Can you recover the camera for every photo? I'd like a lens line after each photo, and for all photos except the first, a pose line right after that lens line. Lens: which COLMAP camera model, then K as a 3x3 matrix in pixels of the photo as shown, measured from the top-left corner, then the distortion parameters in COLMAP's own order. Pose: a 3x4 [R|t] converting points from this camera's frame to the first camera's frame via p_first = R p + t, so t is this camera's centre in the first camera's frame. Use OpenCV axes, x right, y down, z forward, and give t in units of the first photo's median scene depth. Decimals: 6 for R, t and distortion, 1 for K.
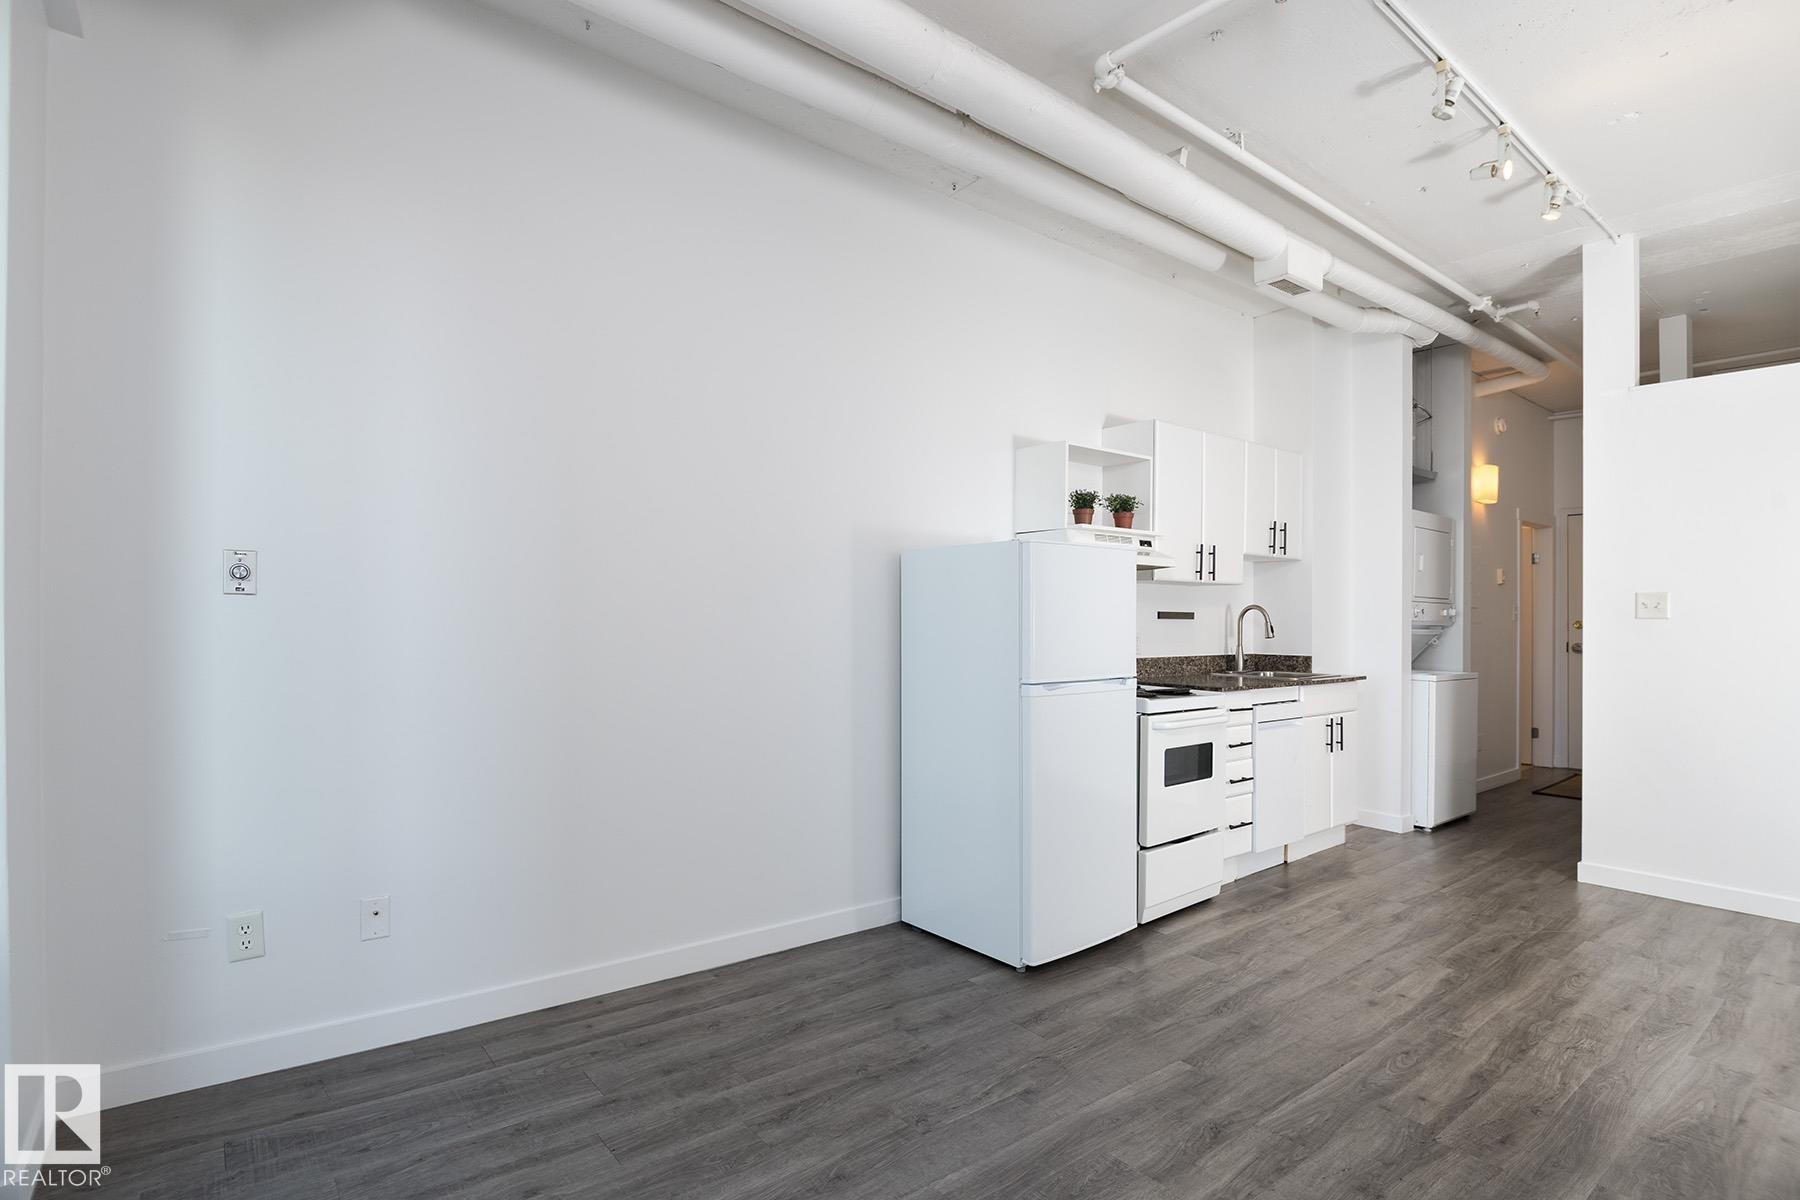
lens RADIAL K [[906.8, 0, 900.0], [0, 906.8, 600.0], [0, 0, 1]] dist [0.000271, -0.012662]
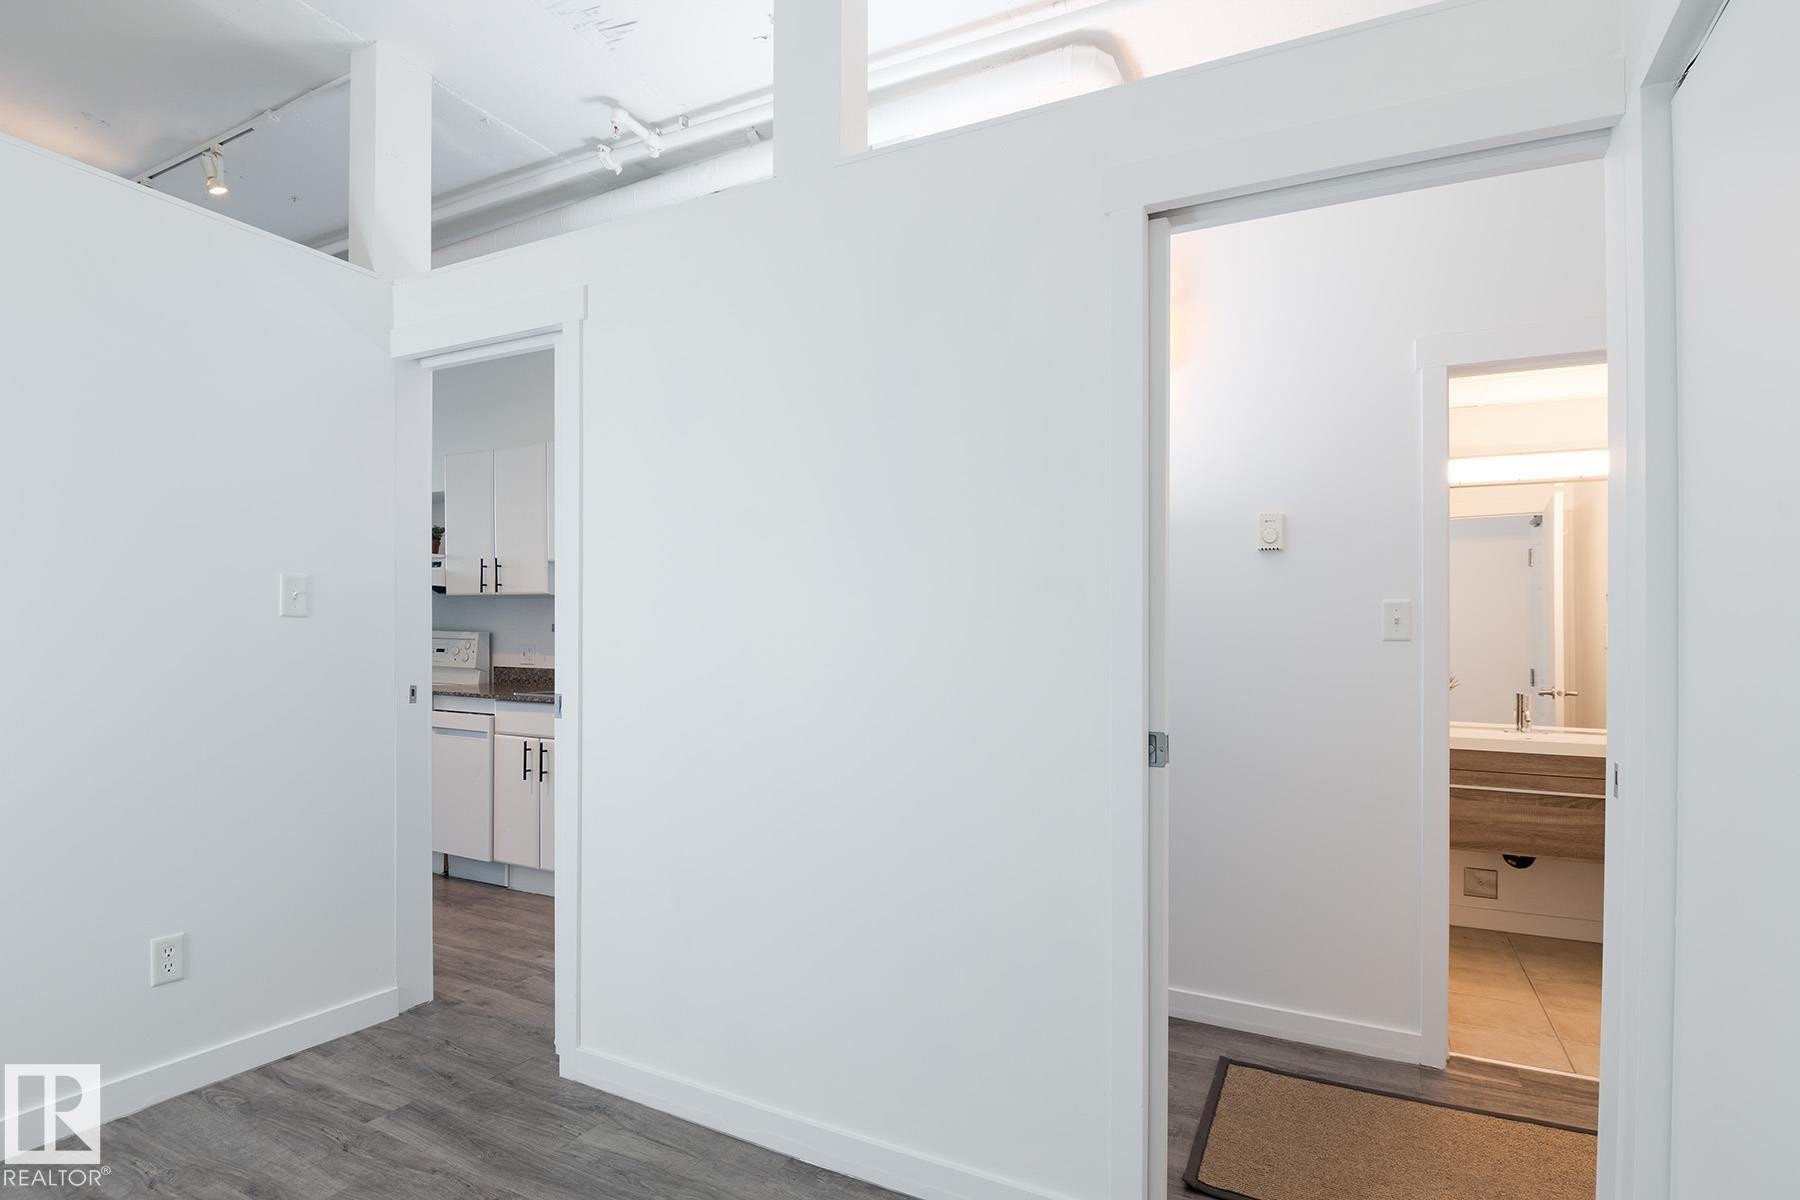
lens RADIAL K [[901.2, 0, 893.2], [0, 901.2, 640.0], [0, 0, 1]] dist [0.000583, -0.010568]
pose [[0.384994, -0.003922, -0.922911, 2.602681], [0.010433, 0.999946, 0.000103, 0.066484], [0.922860, -0.009669, 0.385014, 1.821190]]
